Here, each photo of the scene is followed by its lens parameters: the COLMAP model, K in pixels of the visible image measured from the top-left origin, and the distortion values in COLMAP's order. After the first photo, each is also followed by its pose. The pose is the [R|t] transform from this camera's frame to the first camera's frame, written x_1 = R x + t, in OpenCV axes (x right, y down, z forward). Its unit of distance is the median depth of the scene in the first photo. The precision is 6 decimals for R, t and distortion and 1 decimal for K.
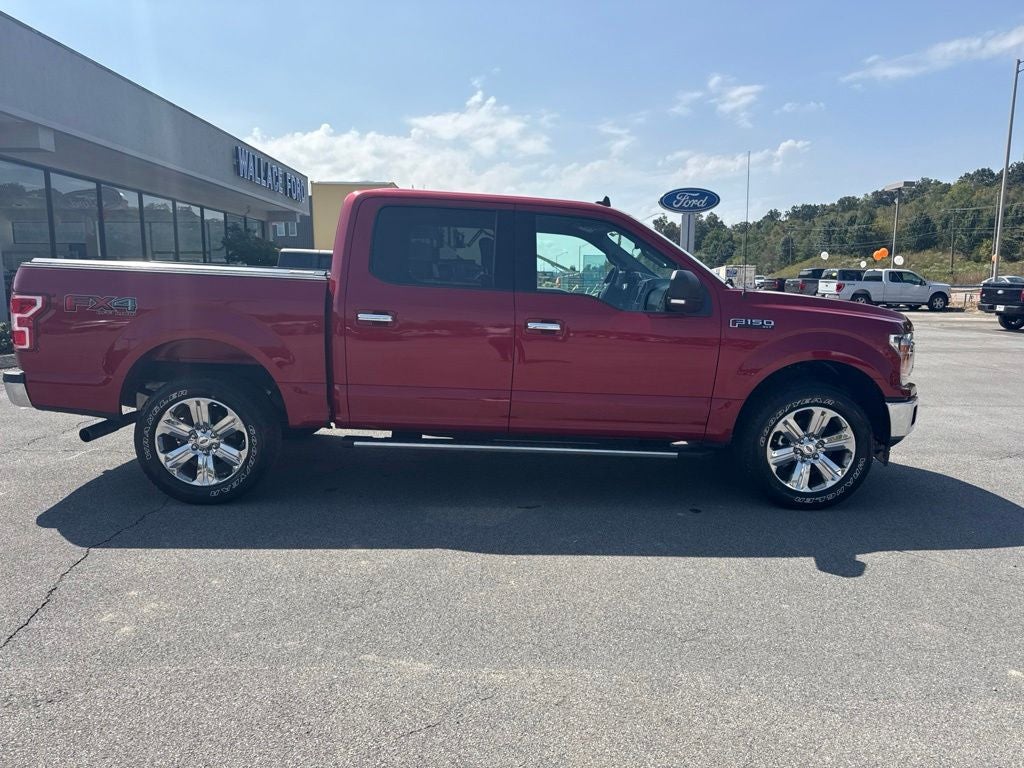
lens RADIAL K [[728.1, 0, 516.5], [0, 728.1, 380.9], [0, 0, 1]] dist [0.026844, -0.029724]
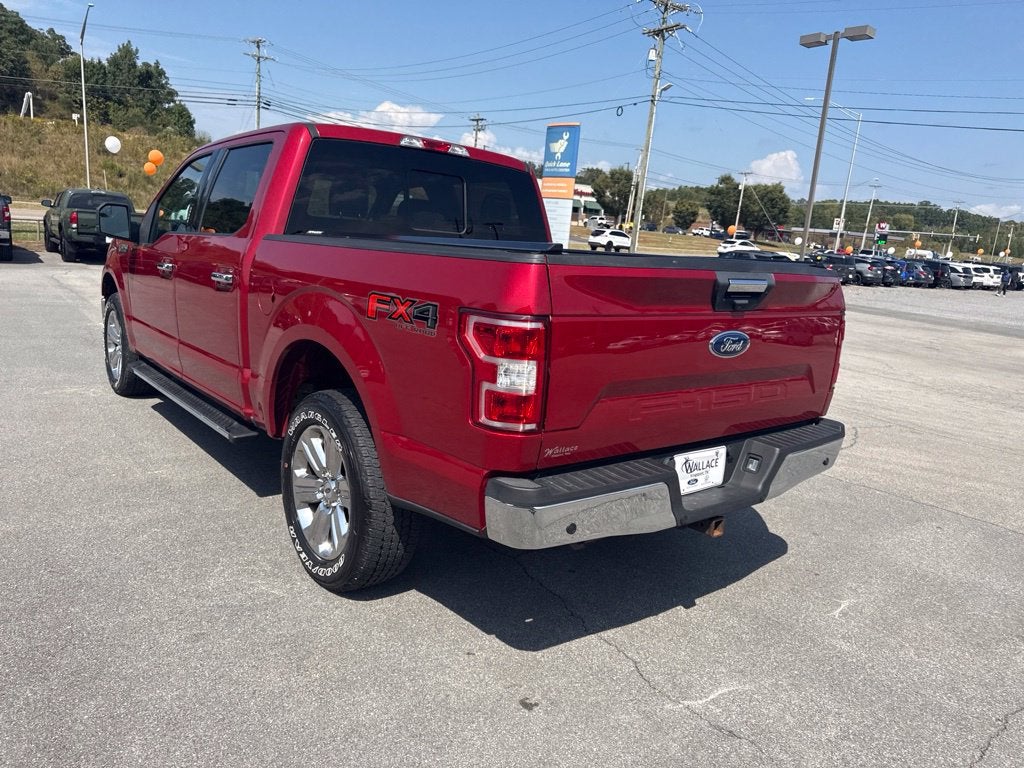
lens RADIAL K [[728.1, 0, 516.6], [0, 728.1, 387.8], [0, 0, 1]] dist [0.026844, -0.029724]
pose [[-0.609674, -0.227244, 0.759380, -1.036415], [0.027132, 0.951480, 0.306513, -0.275282], [-0.792188, 0.207476, -0.573927, 1.653049]]
